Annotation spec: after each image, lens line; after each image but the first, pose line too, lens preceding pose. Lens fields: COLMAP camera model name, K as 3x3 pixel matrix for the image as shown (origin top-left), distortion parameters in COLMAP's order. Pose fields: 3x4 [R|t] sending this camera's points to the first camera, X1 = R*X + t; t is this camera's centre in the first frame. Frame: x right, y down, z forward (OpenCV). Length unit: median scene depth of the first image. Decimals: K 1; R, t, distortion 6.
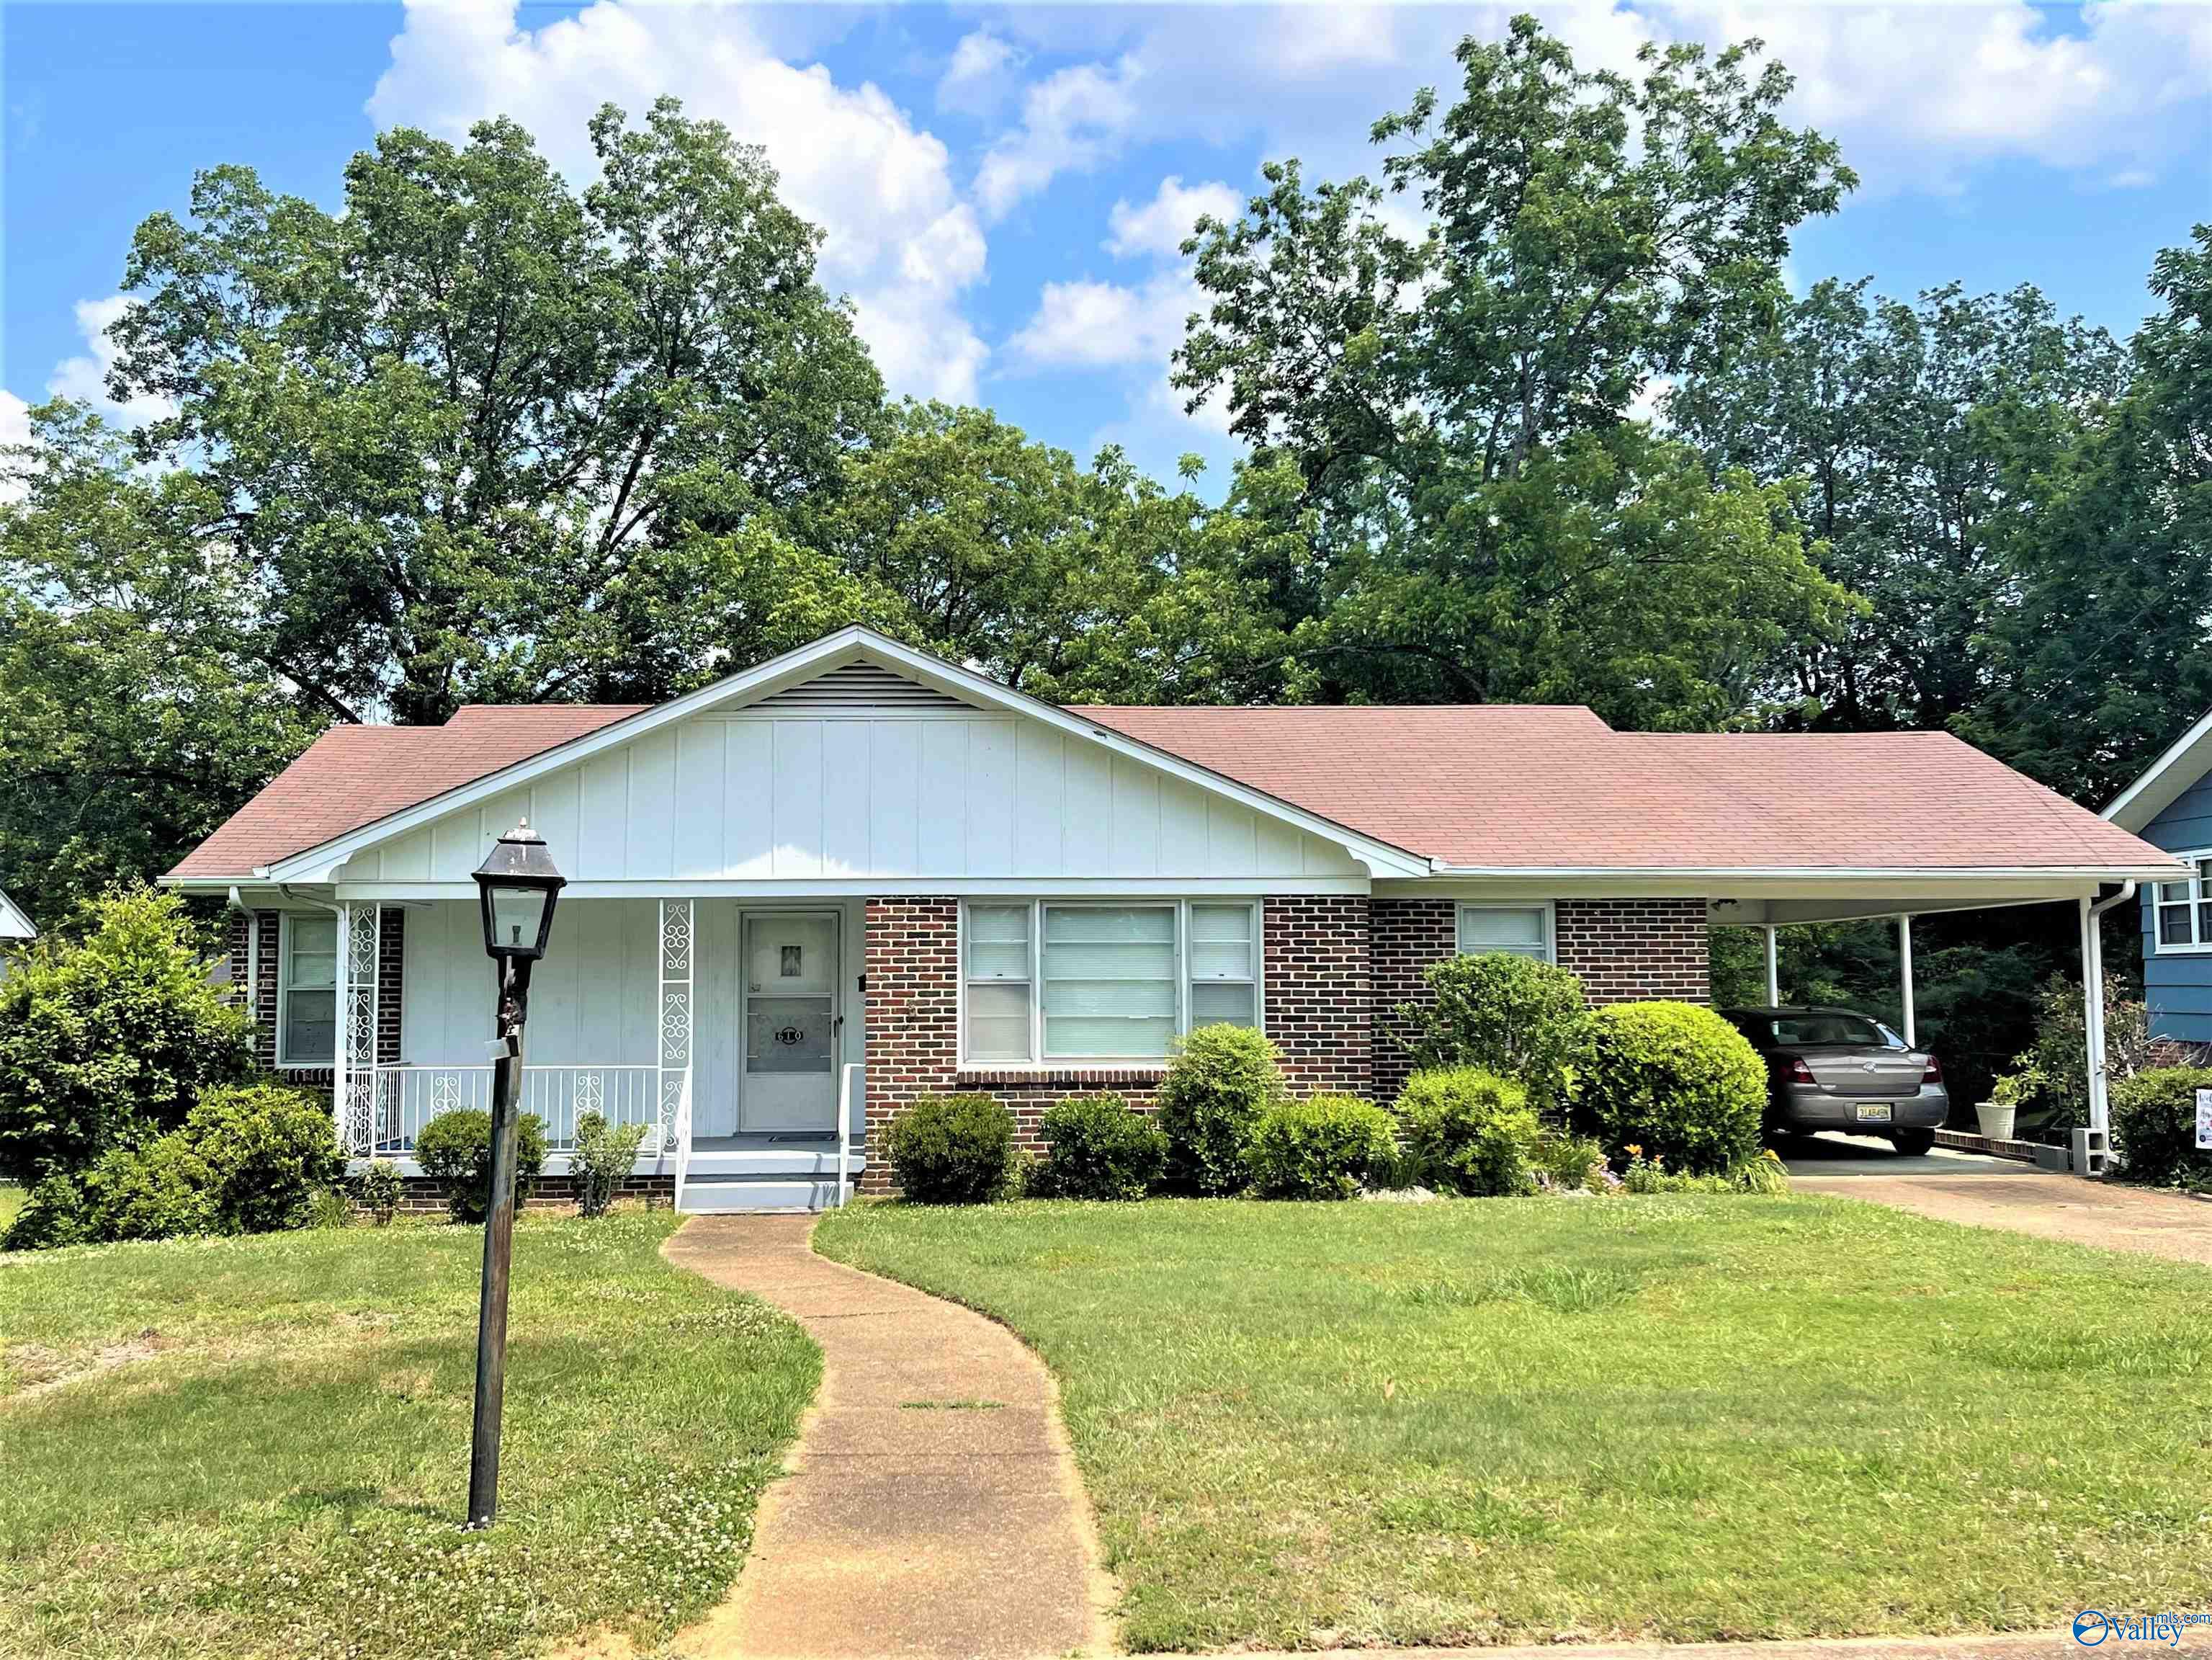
lens RADIAL K [[1690.4, 0, 1135.3], [0, 1690.4, 824.5], [0, 0, 1]] dist [0.088697, -0.160852]
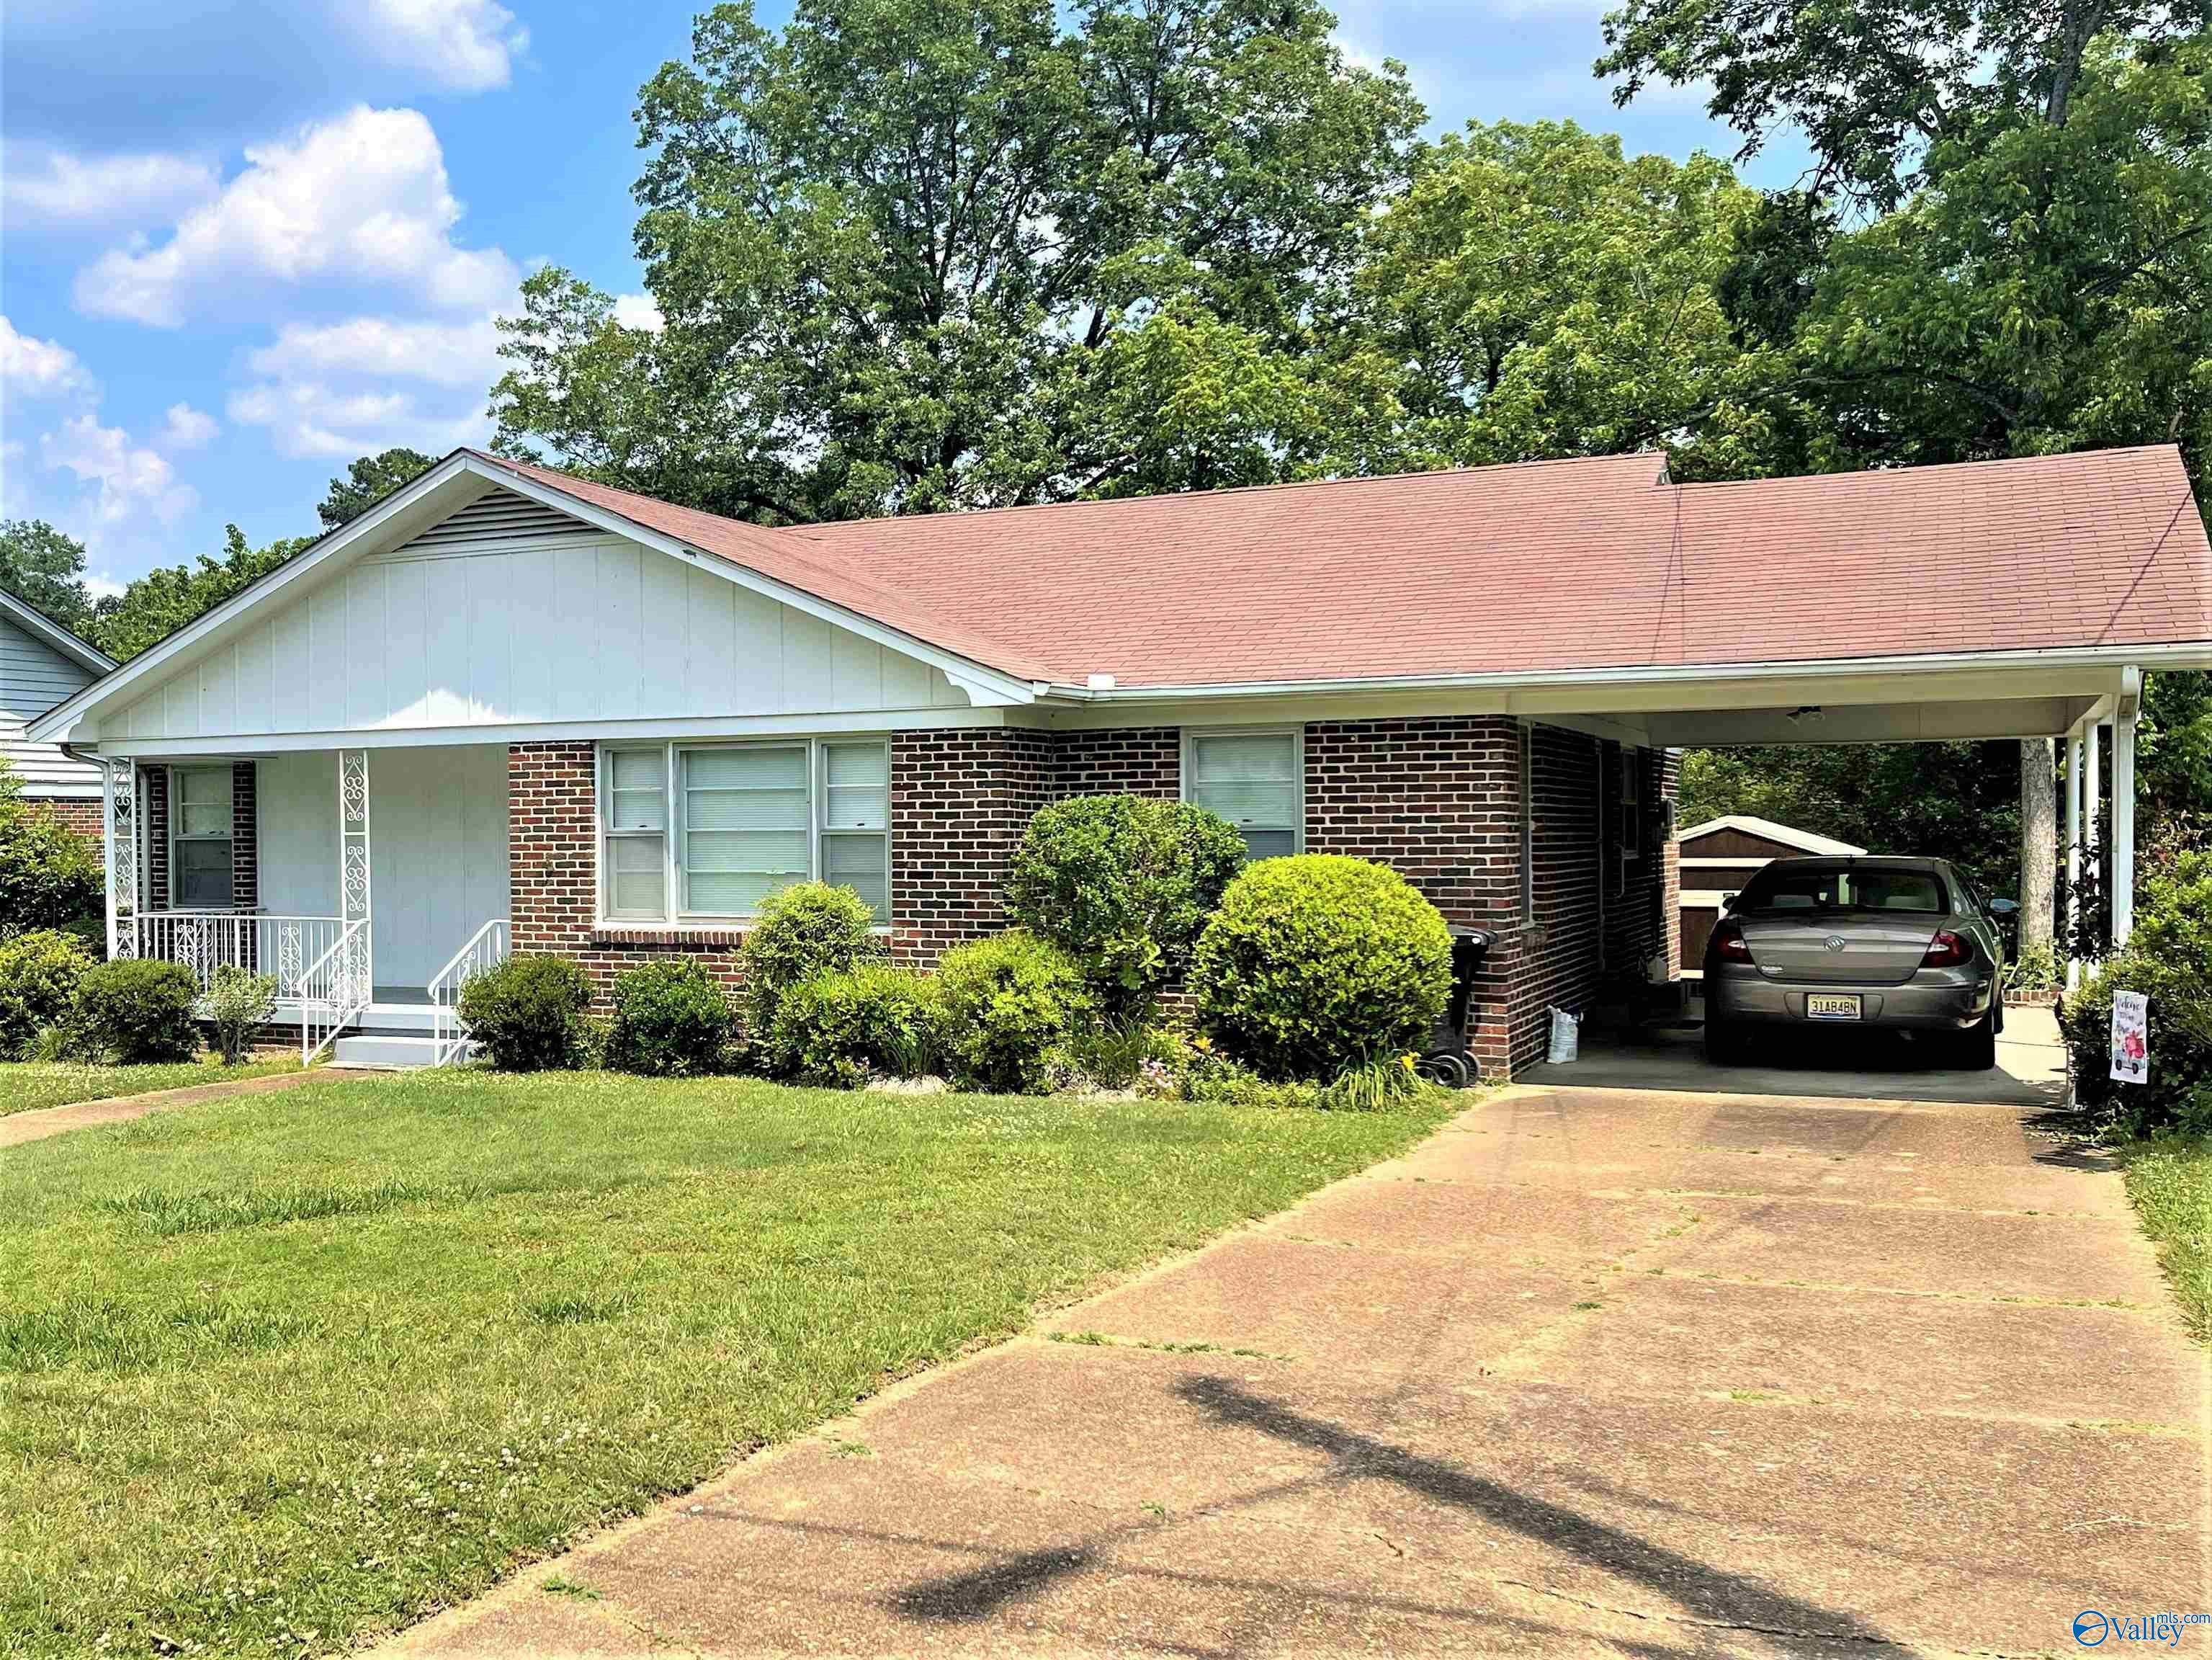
lens RADIAL K [[1898.5, 0, 1102.0], [0, 1898.5, 794.5], [0, 0, 1]] dist [0.125629, -0.254569]
pose [[0.895859, -0.011777, -0.444182, 0.599304], [0.050063, 0.995959, 0.074566, 0.007753], [0.441509, -0.089038, 0.892828, 0.191902]]
